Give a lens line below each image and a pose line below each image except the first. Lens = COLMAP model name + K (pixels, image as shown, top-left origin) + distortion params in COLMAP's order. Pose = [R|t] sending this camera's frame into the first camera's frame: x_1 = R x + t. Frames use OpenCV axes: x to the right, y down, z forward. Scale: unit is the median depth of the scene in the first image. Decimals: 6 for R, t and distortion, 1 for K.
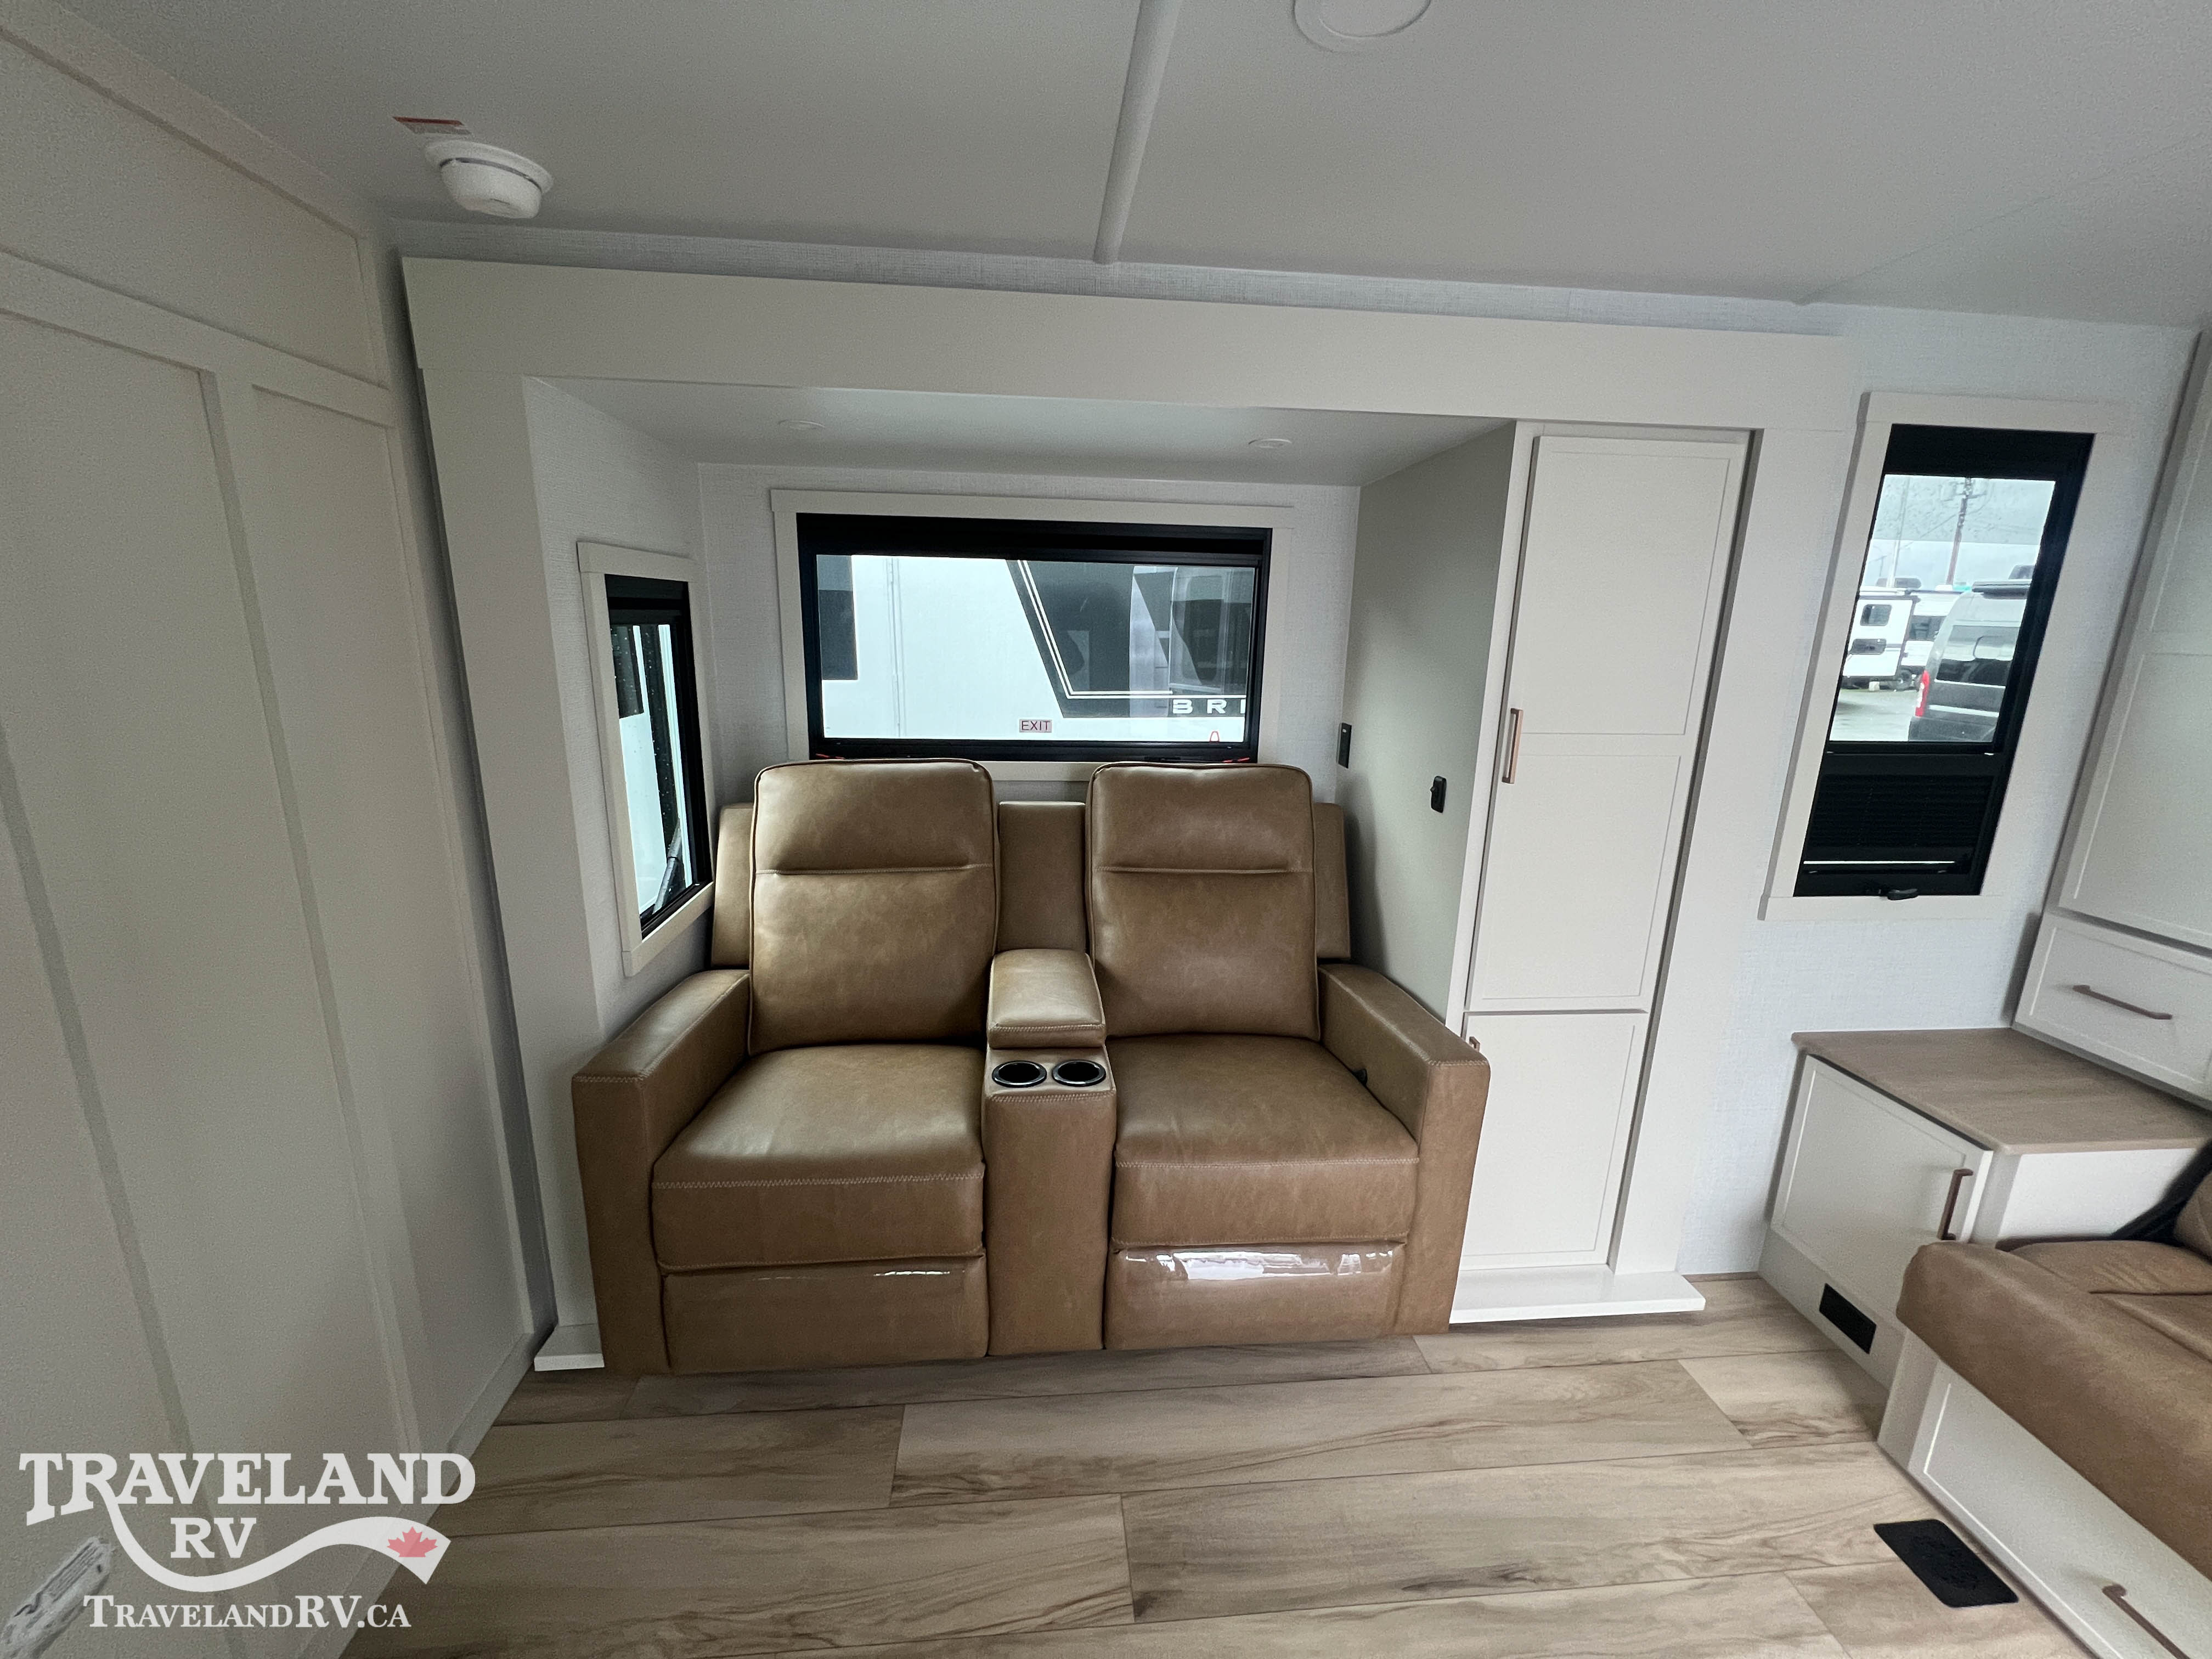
lens RADIAL K [[883.9, 0, 1097.1], [0, 883.9, 825.4], [0, 0, 1]] dist [-0.003053, 0.000121]
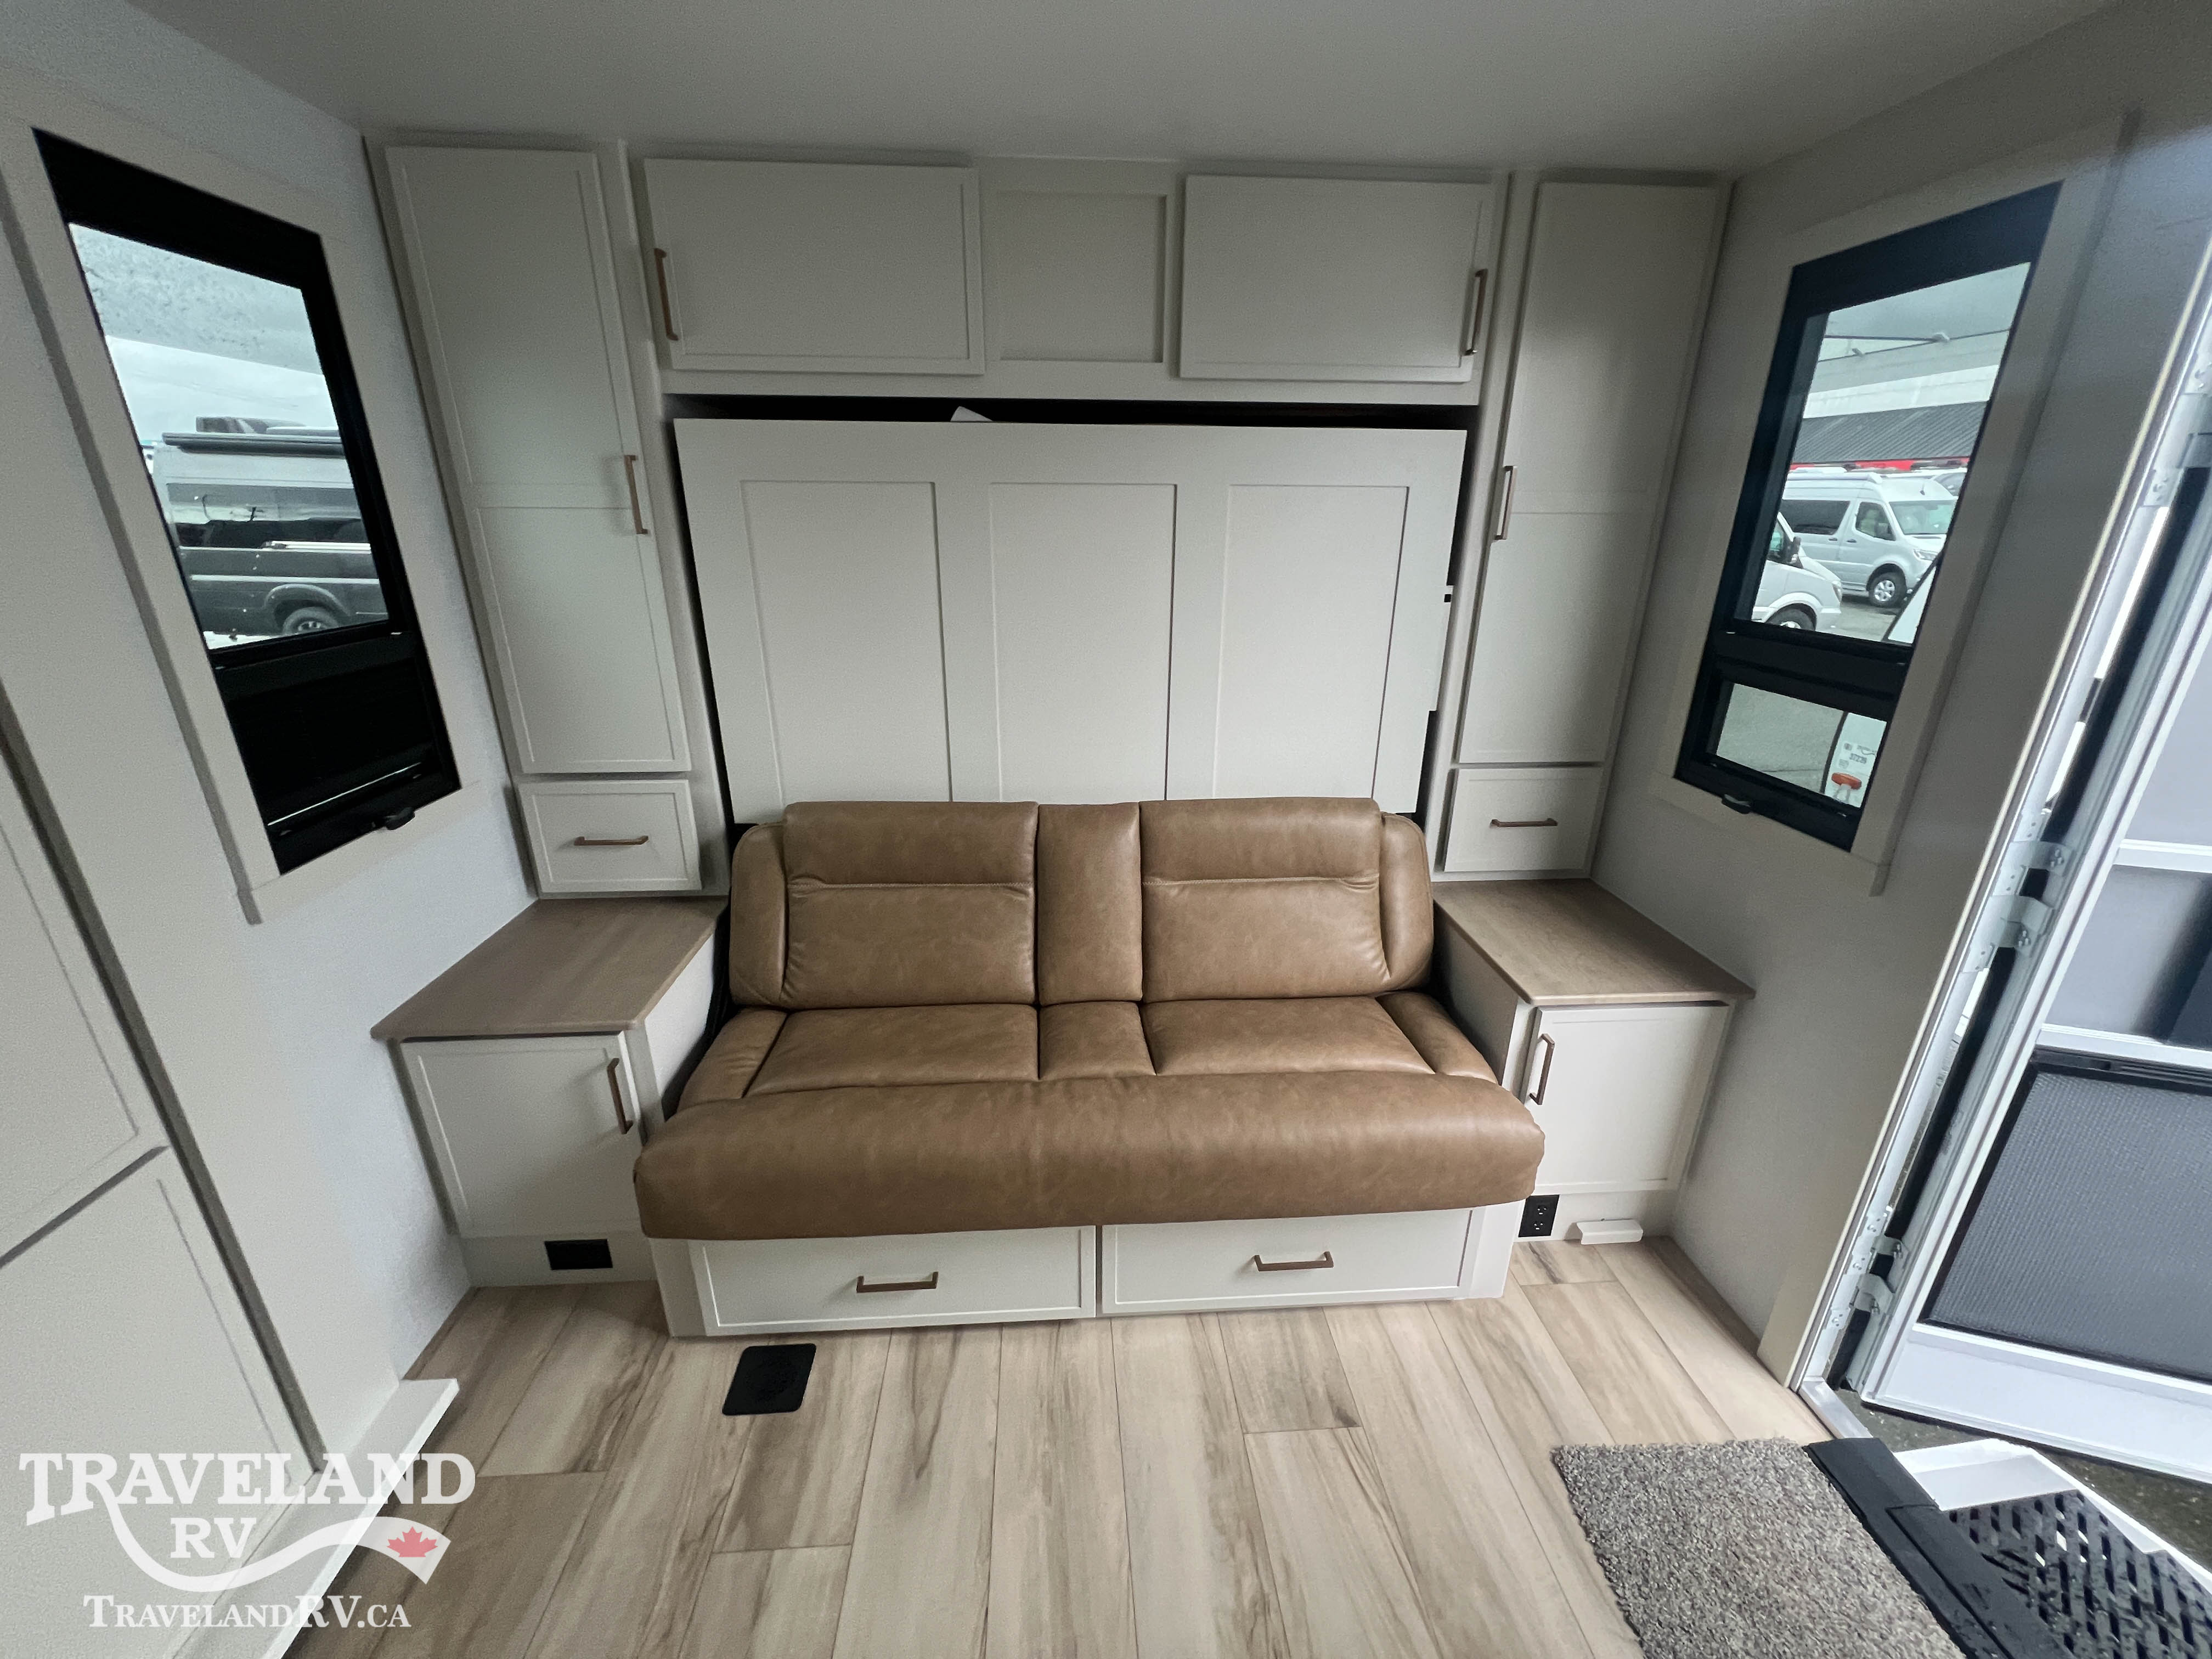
lens RADIAL K [[883.9, 0, 1114.5], [0, 883.9, 825.9], [0, 0, 1]] dist [-0.003053, 0.000121]
pose [[0.014713, -0.358072, 0.933578, 0.163586], [0.217914, 0.912385, 0.346508, -0.058845], [-0.975857, 0.198341, 0.091453, 0.294613]]
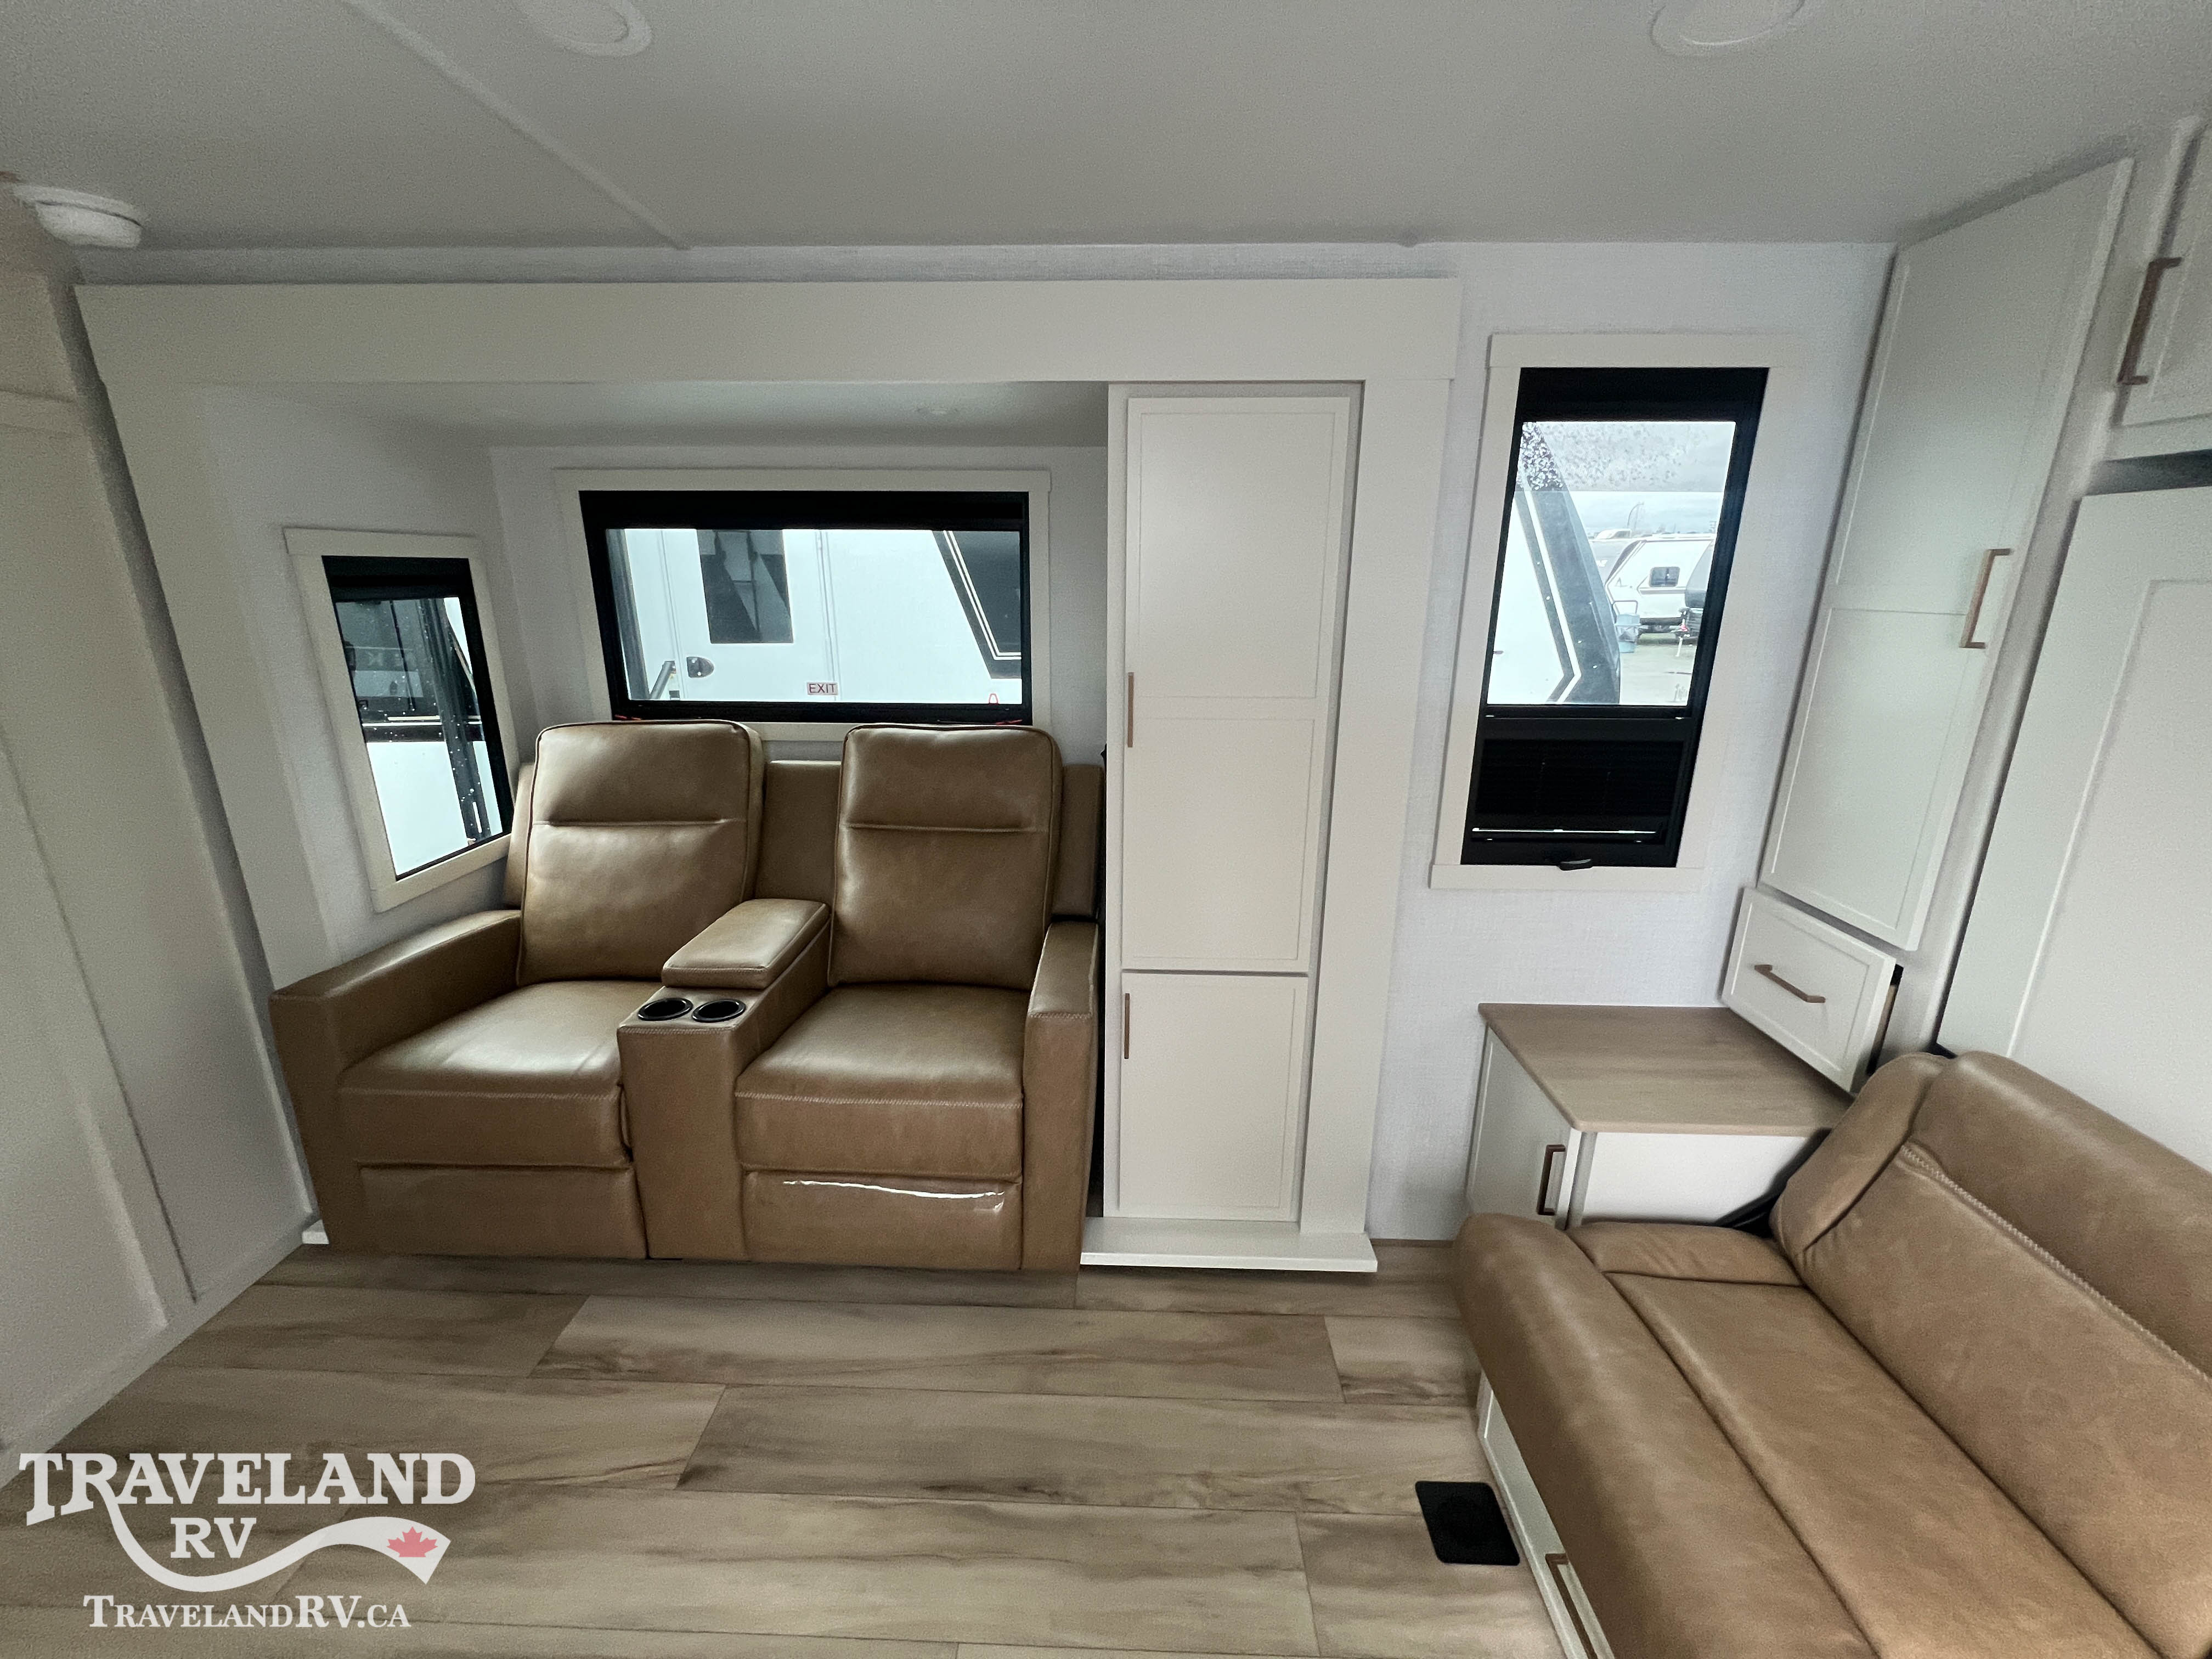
lens RADIAL K [[883.9, 0, 1100.3], [0, 883.9, 825.9], [0, 0, 1]] dist [-0.003053, 0.000121]
pose [[0.993059, 0.016332, -0.116477, 0.544831], [-0.010880, 0.998822, 0.047287, -0.004201], [0.117112, -0.045692, 0.992067, -0.015470]]
